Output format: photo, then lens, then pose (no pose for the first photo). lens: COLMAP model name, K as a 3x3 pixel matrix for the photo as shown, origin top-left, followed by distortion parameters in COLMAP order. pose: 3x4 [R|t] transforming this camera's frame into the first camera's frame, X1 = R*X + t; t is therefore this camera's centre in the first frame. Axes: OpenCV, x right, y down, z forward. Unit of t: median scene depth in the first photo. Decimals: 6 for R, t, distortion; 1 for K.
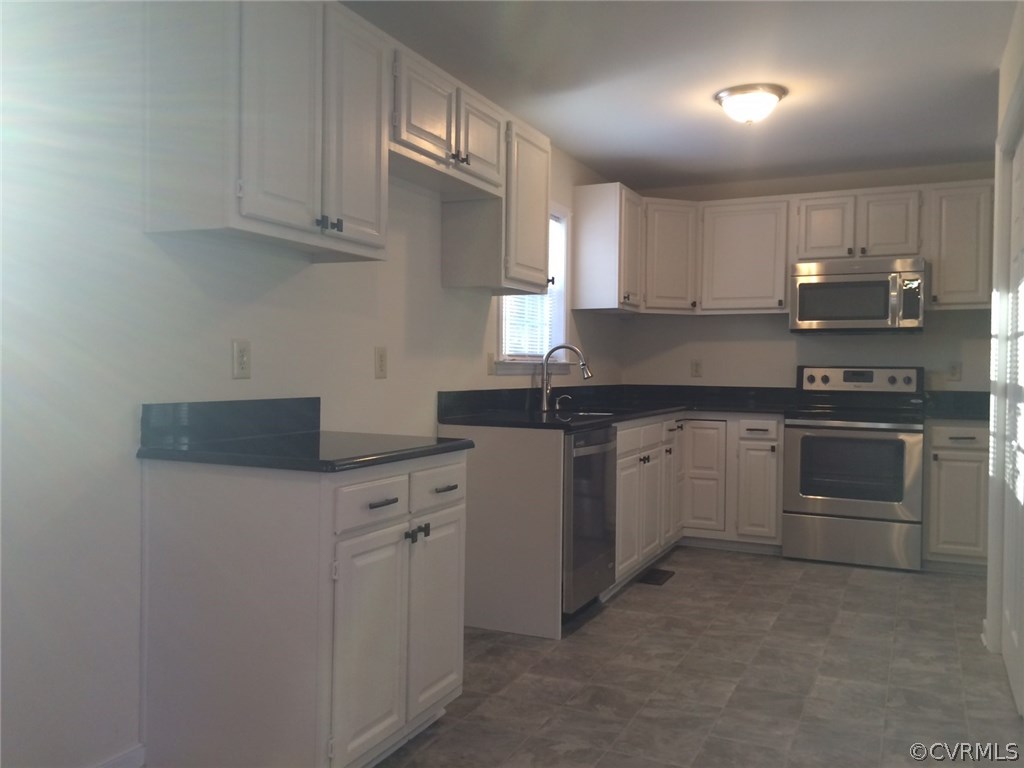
lens RADIAL K [[876.2, 0, 512.0], [0, 876.2, 384.0], [0, 0, 1]] dist [0.079347, -0.123200]
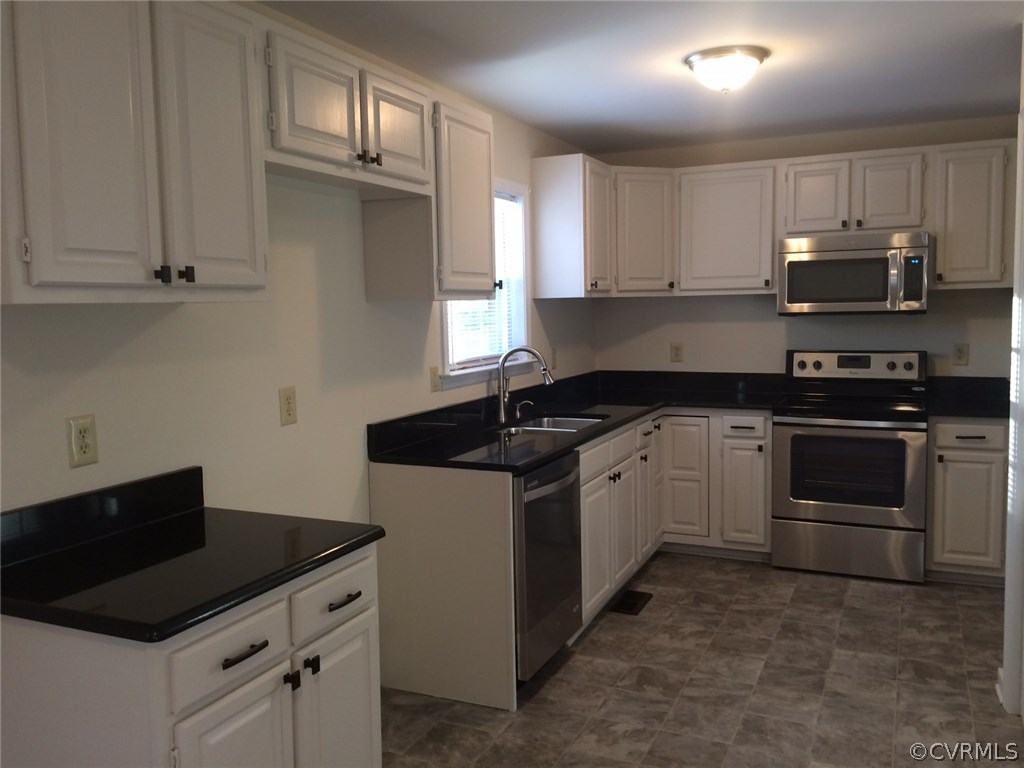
lens RADIAL K [[876.2, 0, 512.0], [0, 876.2, 384.0], [0, 0, 1]] dist [0.079347, -0.123200]
pose [[0.999476, -0.031941, 0.005221, 0.041535], [0.031481, 0.996900, 0.072113, -0.068156], [-0.007508, -0.071911, 0.997383, 0.112401]]
